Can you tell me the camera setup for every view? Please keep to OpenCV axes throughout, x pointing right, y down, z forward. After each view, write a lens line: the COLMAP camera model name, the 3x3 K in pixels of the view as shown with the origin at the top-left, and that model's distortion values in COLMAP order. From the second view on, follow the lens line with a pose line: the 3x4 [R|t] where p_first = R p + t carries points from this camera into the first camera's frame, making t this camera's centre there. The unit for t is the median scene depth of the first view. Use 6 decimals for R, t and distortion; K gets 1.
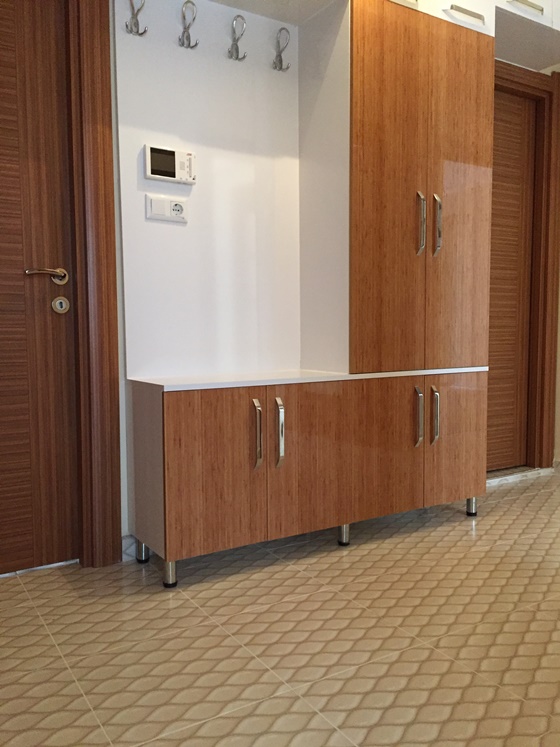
lens RADIAL K [[640.2, 0, 279.9], [0, 640.2, 375.7], [0, 0, 1]] dist [0.086068, -0.118595]
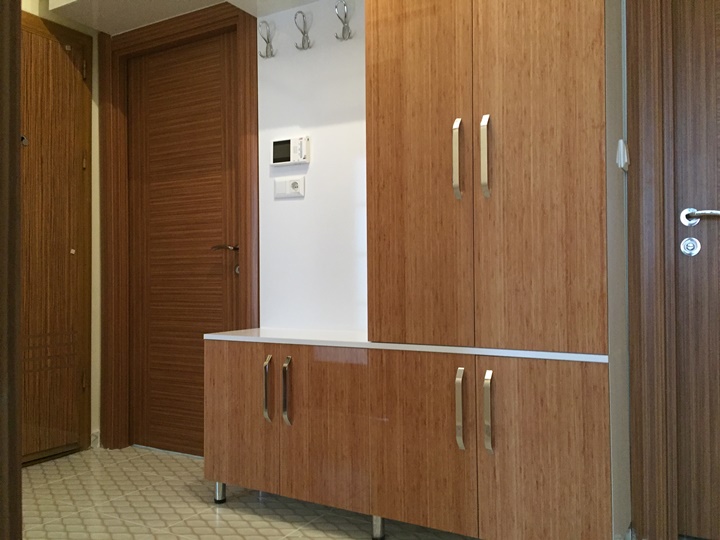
lens RADIAL K [[617.0, 0, 360.9], [0, 617.0, 267.4], [0, 0, 1]] dist [0.086068, -0.118595]
pose [[0.456432, -0.011025, -0.889690, 0.908729], [-0.061774, 0.997118, -0.044047, -0.070060], [0.887611, 0.075064, 0.454435, 0.614315]]
